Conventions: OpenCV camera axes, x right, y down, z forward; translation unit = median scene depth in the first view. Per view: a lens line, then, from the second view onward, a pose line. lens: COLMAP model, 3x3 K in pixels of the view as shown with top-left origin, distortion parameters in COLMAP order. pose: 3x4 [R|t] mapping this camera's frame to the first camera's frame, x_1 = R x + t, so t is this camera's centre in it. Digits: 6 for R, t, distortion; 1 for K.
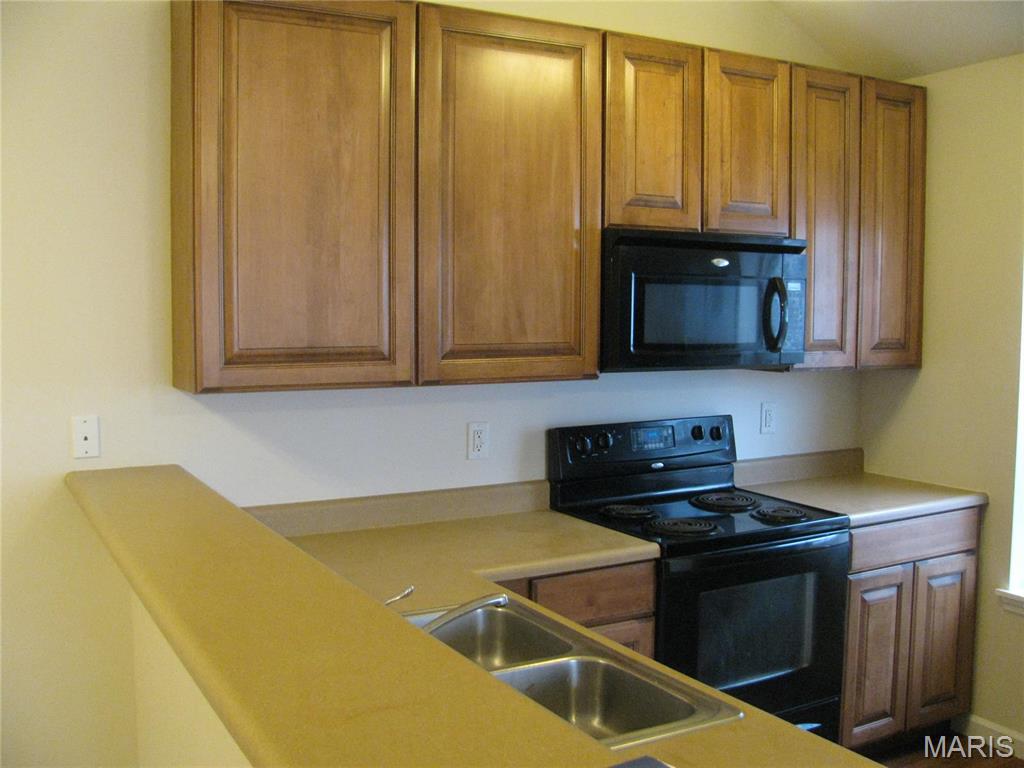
lens RADIAL K [[1053.5, 0, 512.0], [0, 1053.5, 384.0], [0, 0, 1]] dist [-0.234728, 0.288746]
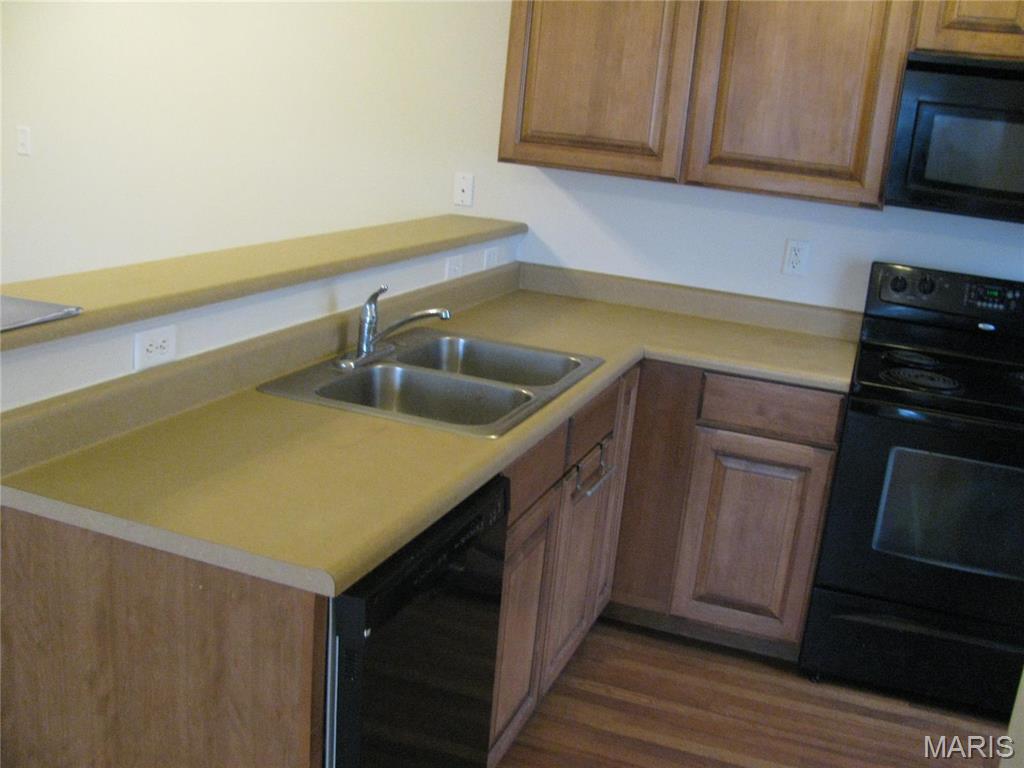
lens RADIAL K [[1053.5, 0, 512.0], [0, 1053.5, 384.0], [0, 0, 1]] dist [-0.234728, 0.288746]
pose [[0.651606, 0.250192, -0.716110, 0.619070], [-0.149327, 0.967877, 0.202277, 0.010898], [0.743714, -0.024870, 0.668035, 0.122568]]
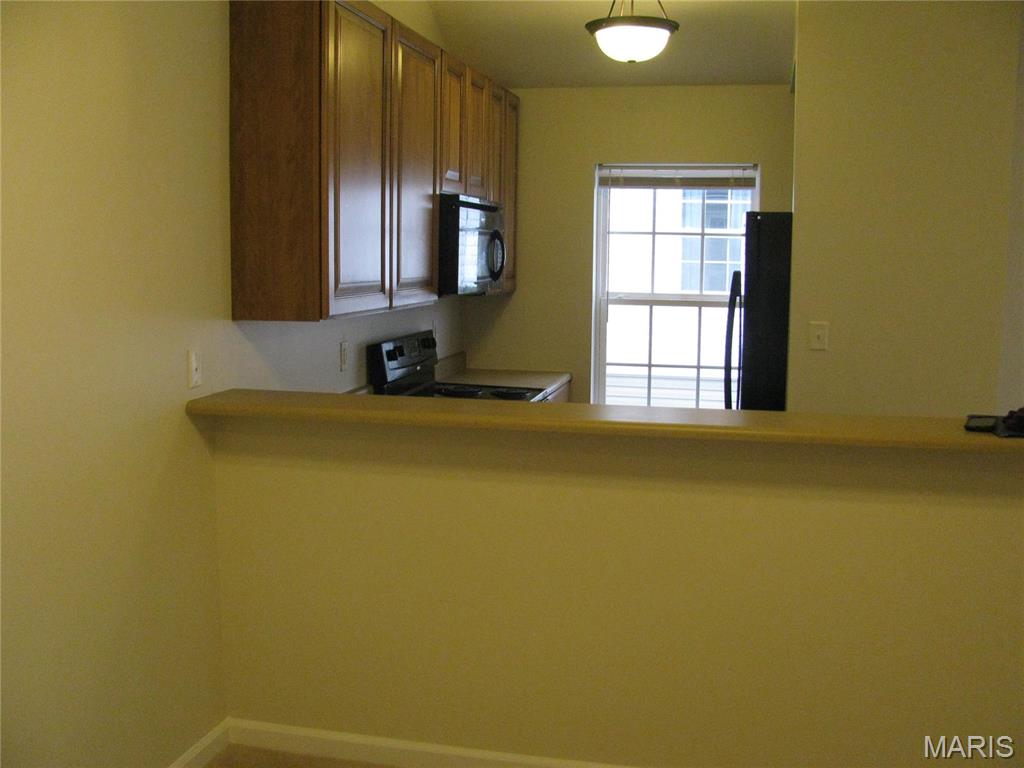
lens RADIAL K [[1053.5, 0, 512.0], [0, 1053.5, 384.0], [0, 0, 1]] dist [-0.234728, 0.288746]
pose [[0.678254, -0.093014, 0.728917, -0.947000], [0.049125, 0.995477, 0.081319, -0.004896], [-0.733184, -0.019347, 0.679755, -0.019752]]
